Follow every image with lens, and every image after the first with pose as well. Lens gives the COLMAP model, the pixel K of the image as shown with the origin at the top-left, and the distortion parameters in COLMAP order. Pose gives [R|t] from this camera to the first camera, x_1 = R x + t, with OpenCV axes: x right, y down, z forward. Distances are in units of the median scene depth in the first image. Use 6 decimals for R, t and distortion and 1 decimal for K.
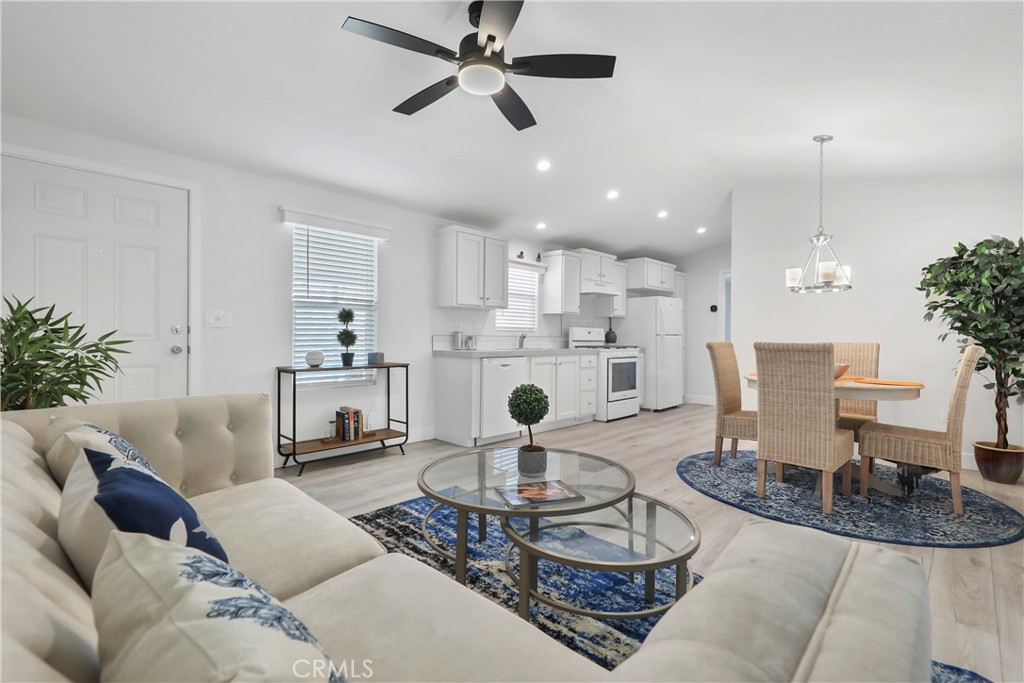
lens RADIAL K [[464.6, 0, 512.0], [0, 464.6, 341.5], [0, 0, 1]] dist [0.000481, 0.000005]
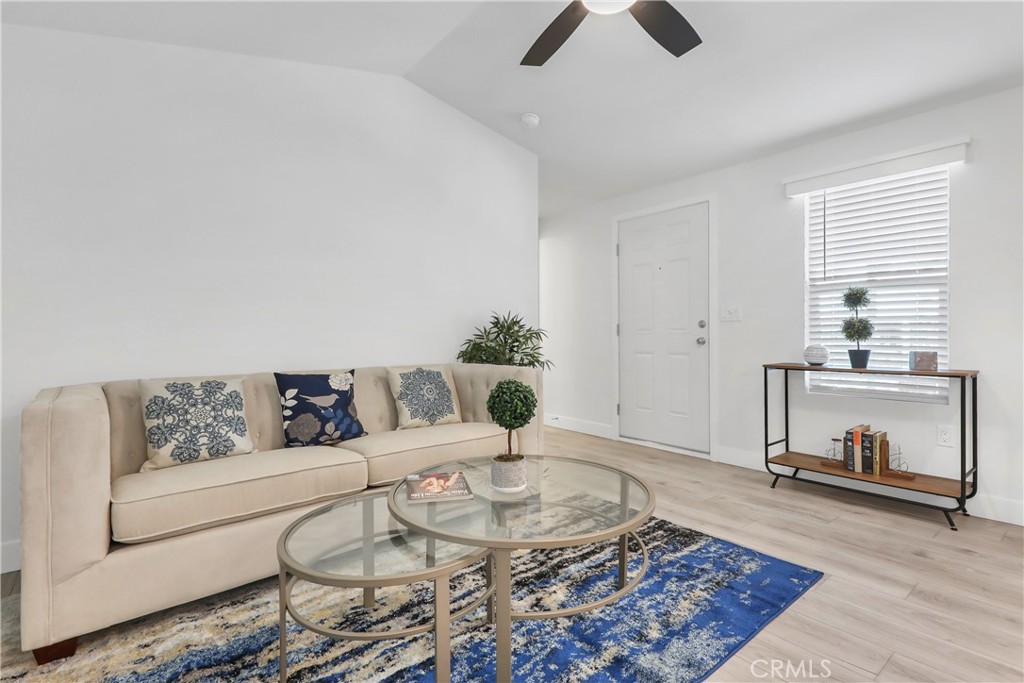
lens RADIAL K [[484.9, 0, 512.0], [0, 484.9, 341.5], [0, 0, 1]] dist [-0.000028, 0.000046]
pose [[-0.118104, 0.009746, -0.992953, 0.523566], [-0.006849, 0.999920, 0.010629, 0.008694], [0.992978, 0.008056, -0.118028, 0.644996]]
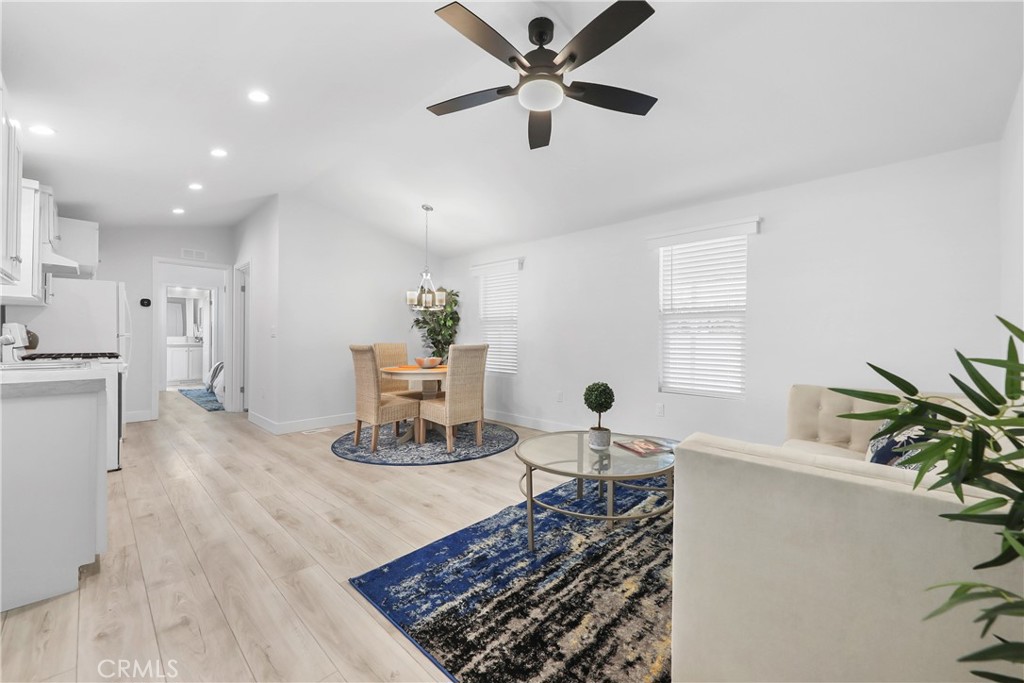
lens RADIAL K [[409.5, 0, 528.7], [0, 409.5, 333.9], [0, 0, 1]] dist [0.002059, 0.000009]
pose [[-0.048604, -0.005636, 0.998802, -0.677822], [0.003539, 0.999977, 0.005814, -0.035754], [-0.998812, 0.003817, -0.048583, 0.740943]]
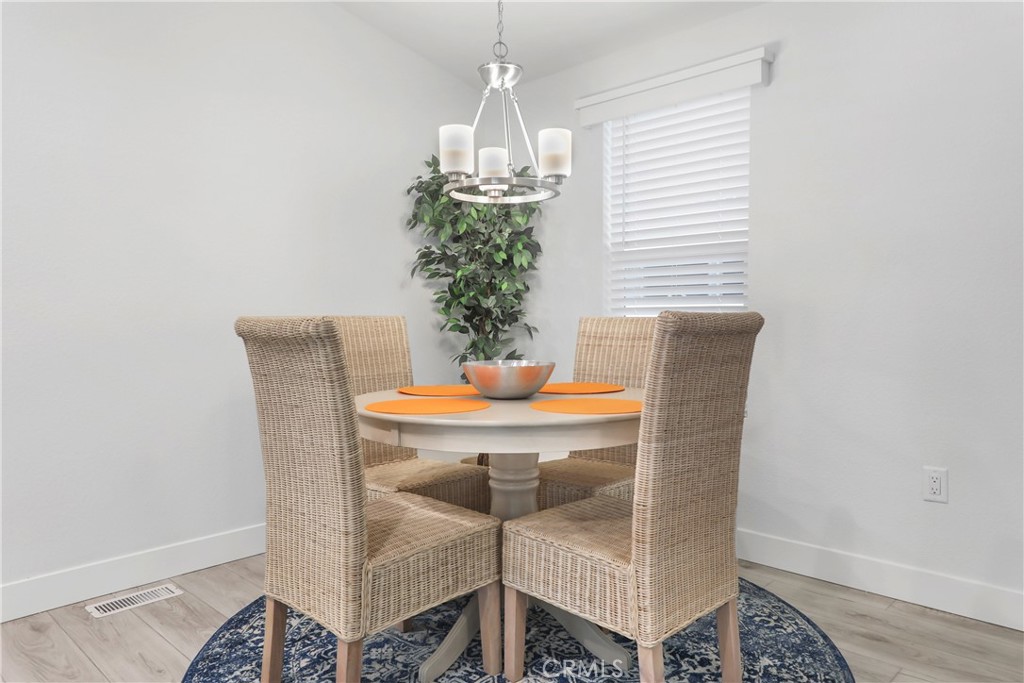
lens RADIAL K [[641.7, 0, 512.0], [0, 641.7, 341.5], [0, 0, 1]] dist [0.001010, 0.000350]
pose [[-0.042502, -0.045971, 0.998038, 0.048312], [0.013457, 0.998824, 0.046580, -0.000042], [-0.999006, 0.015411, -0.041834, 1.017905]]
